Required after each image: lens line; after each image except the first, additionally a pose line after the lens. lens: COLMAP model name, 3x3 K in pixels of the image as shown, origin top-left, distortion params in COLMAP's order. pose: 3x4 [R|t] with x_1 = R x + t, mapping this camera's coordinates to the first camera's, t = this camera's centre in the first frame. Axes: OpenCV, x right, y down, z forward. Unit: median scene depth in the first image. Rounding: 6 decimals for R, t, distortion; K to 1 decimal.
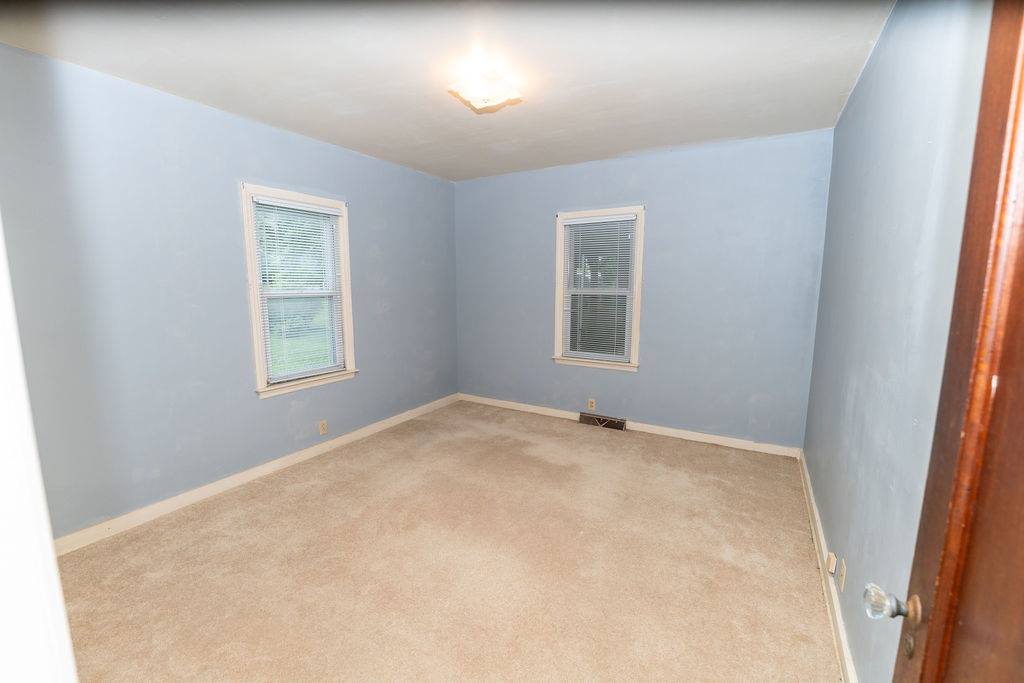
lens RADIAL K [[411.4, 0, 512.0], [0, 411.4, 341.5], [0, 0, 1]] dist [-0.022859, 0.000087]
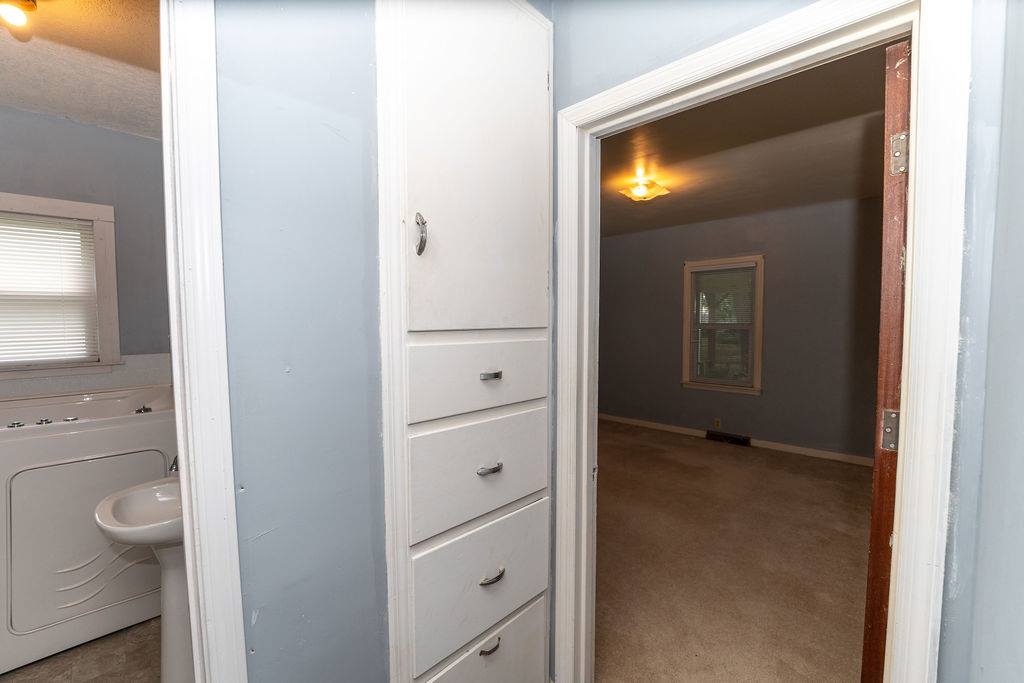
lens RADIAL K [[423.4, 0, 510.0], [0, 423.4, 340.5], [0, 0, 1]] dist [-0.025292, 0.000726]
pose [[0.972315, 0.006206, -0.233593, -0.113069], [-0.027769, 0.995633, -0.089131, 0.047907], [0.232020, 0.093150, 0.968241, -0.345353]]
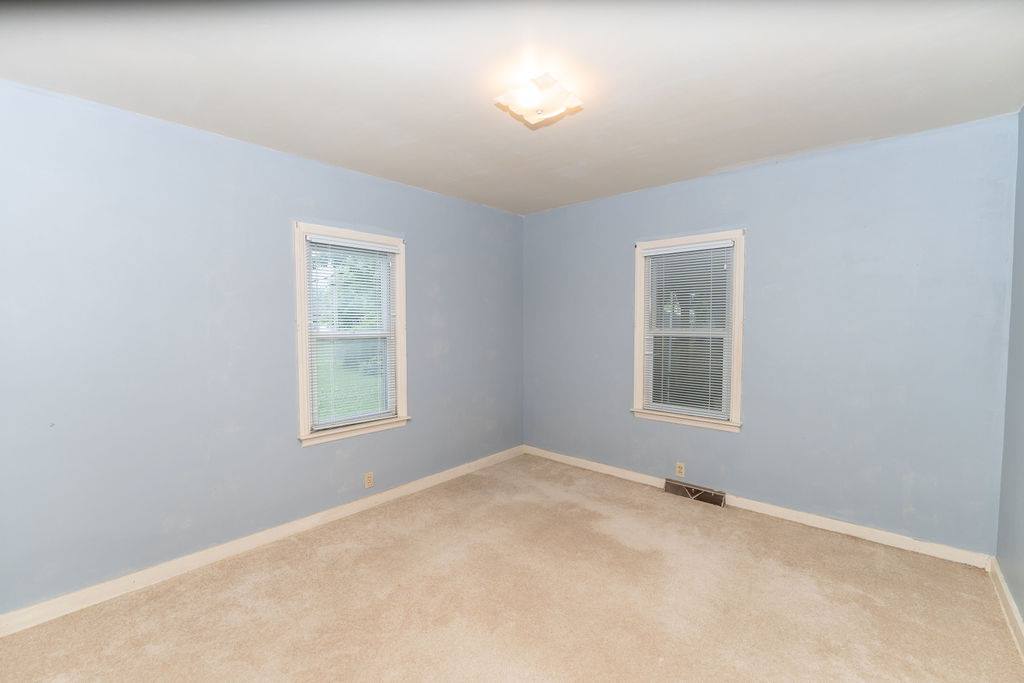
lens RADIAL K [[423.7, 0, 512.0], [0, 423.7, 341.5], [0, 0, 1]] dist [-0.032422, 0.004828]
pose [[0.980360, 0.005446, -0.197140, 0.033505], [-0.023997, 0.995485, -0.091835, -0.018335], [0.195750, 0.094762, 0.976065, 0.107996]]
